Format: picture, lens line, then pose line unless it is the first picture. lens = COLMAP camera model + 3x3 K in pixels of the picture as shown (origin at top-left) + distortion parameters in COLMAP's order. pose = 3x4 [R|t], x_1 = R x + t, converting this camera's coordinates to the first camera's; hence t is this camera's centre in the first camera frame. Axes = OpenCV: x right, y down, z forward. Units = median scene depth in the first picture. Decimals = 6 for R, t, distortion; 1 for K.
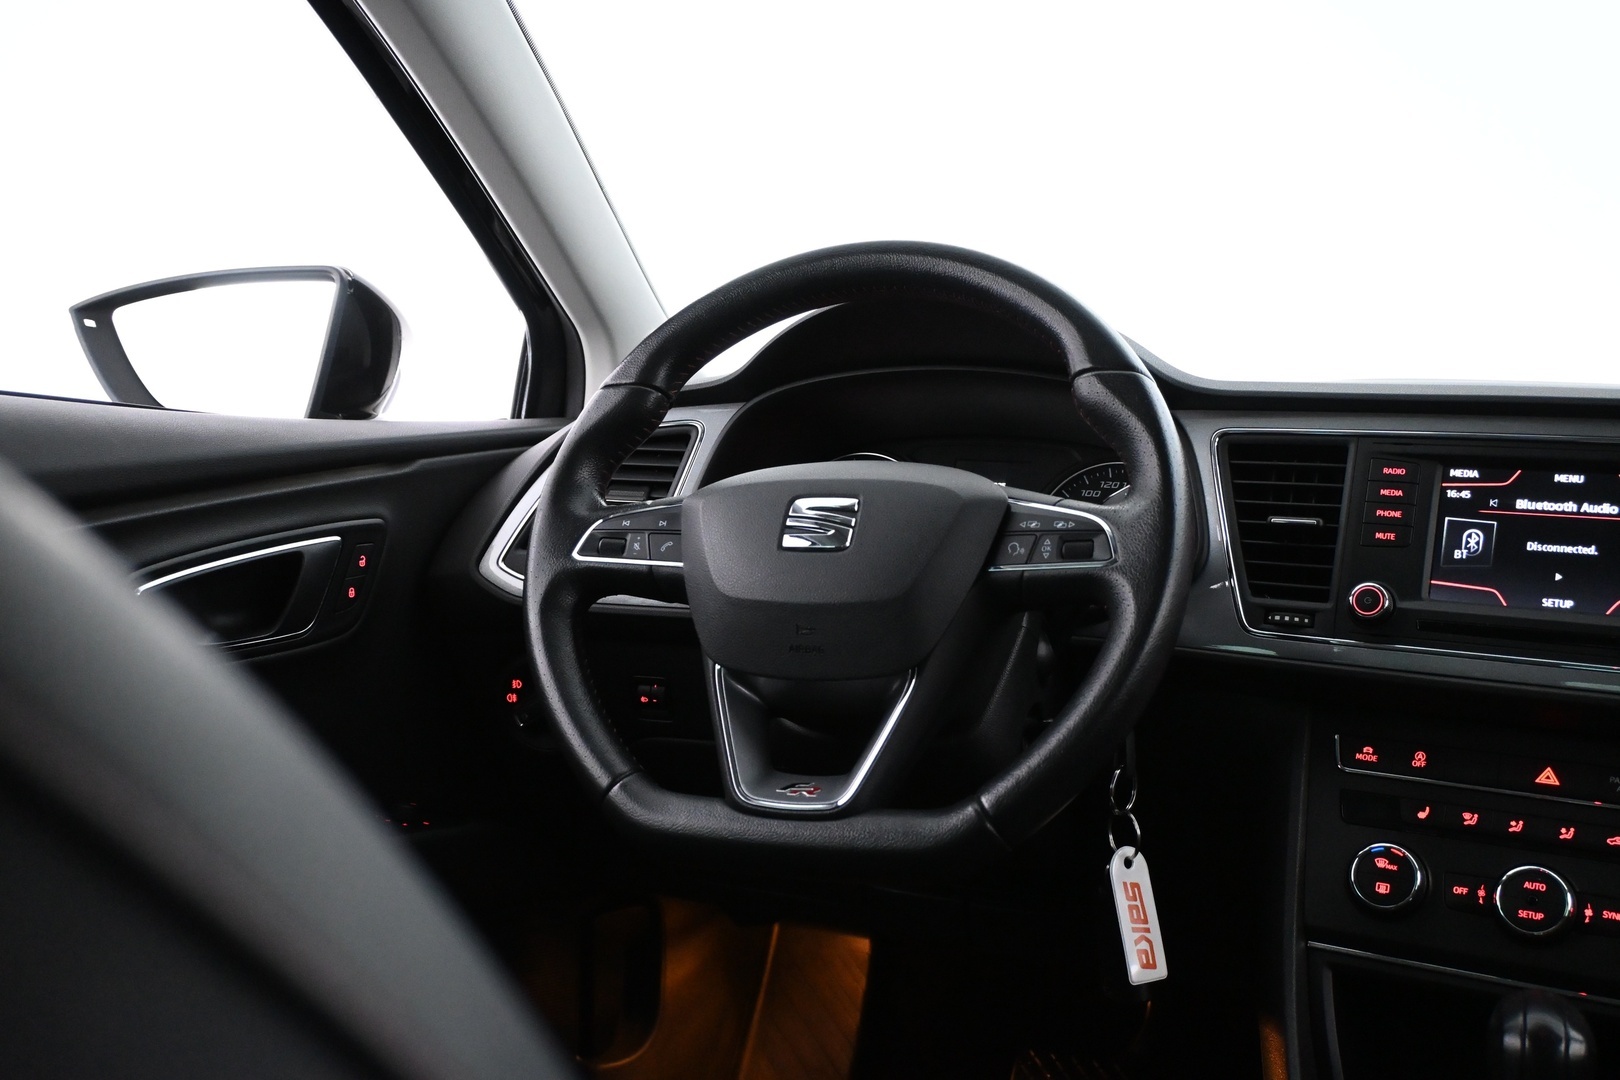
lens RADIAL K [[1565.2, 0, 816.8], [0, 1565.2, 527.6], [0, 0, 1]] dist [-0.010661, 0.000000]
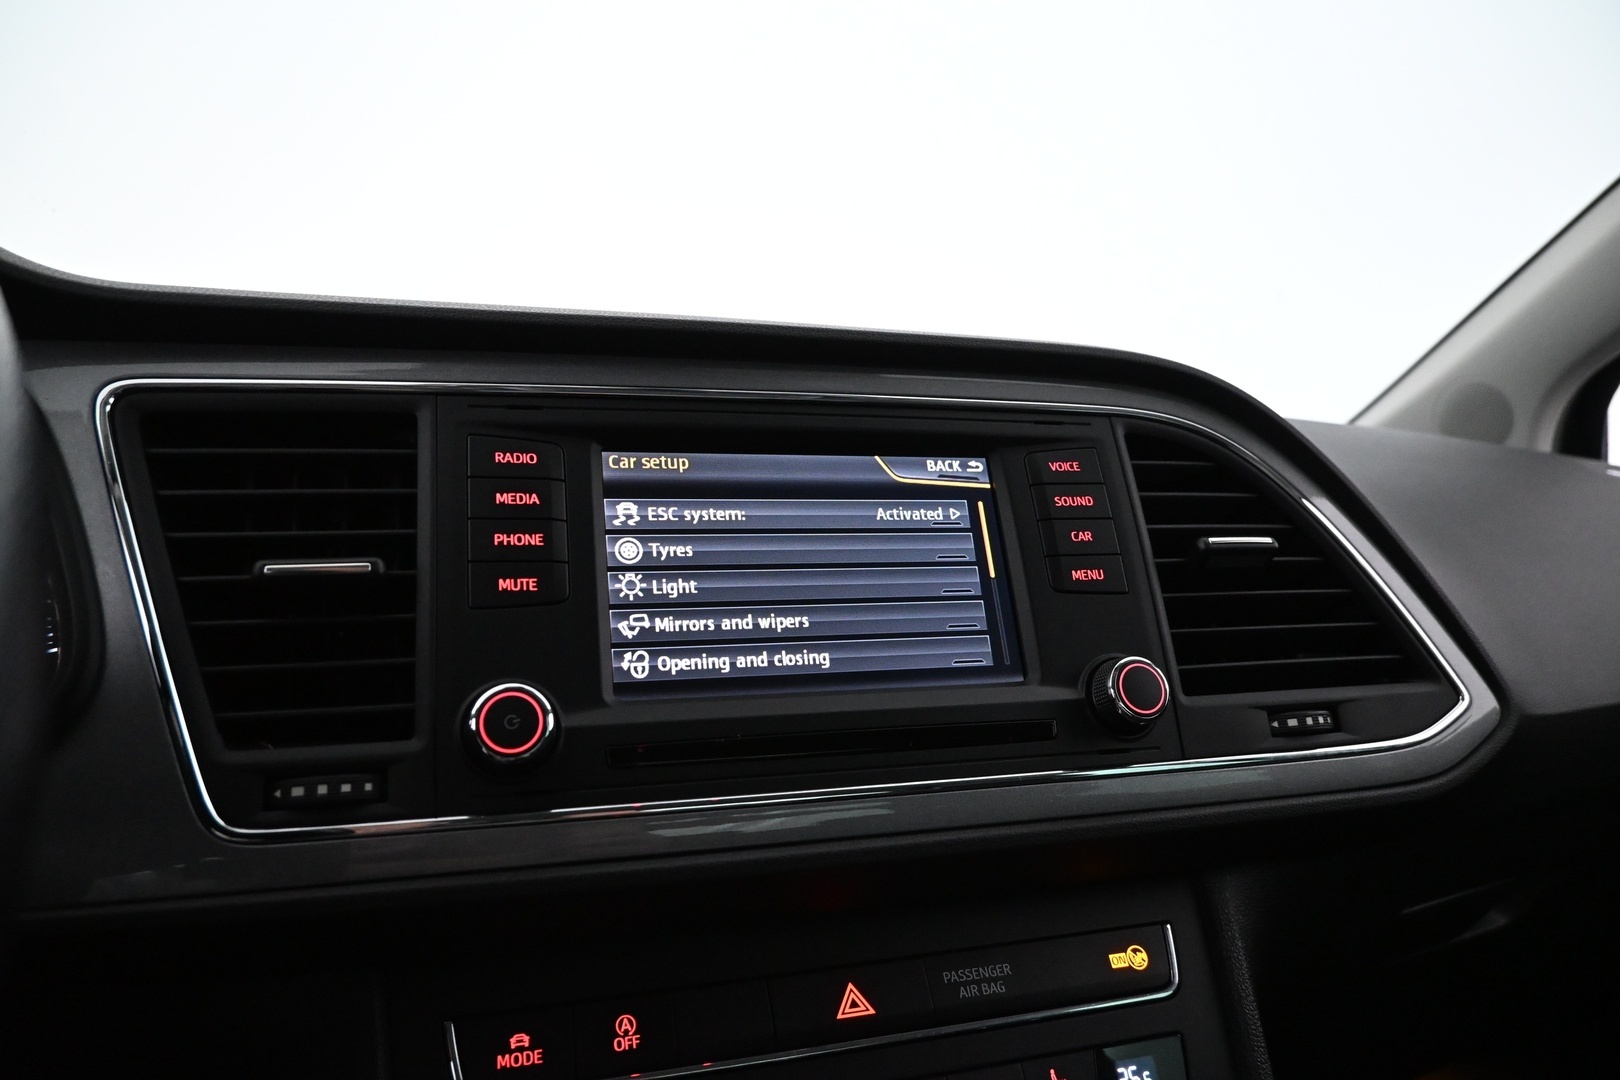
lens RADIAL K [[1095.6, 0, 802.5], [0, 1095.6, 538.1], [0, 0, 1]] dist [-0.003761, -0.005225]
pose [[0.671489, -0.019335, 0.740762, 0.171116], [0.093241, 0.993919, -0.058579, 0.019565], [-0.735125, 0.108405, 0.669209, 0.708803]]
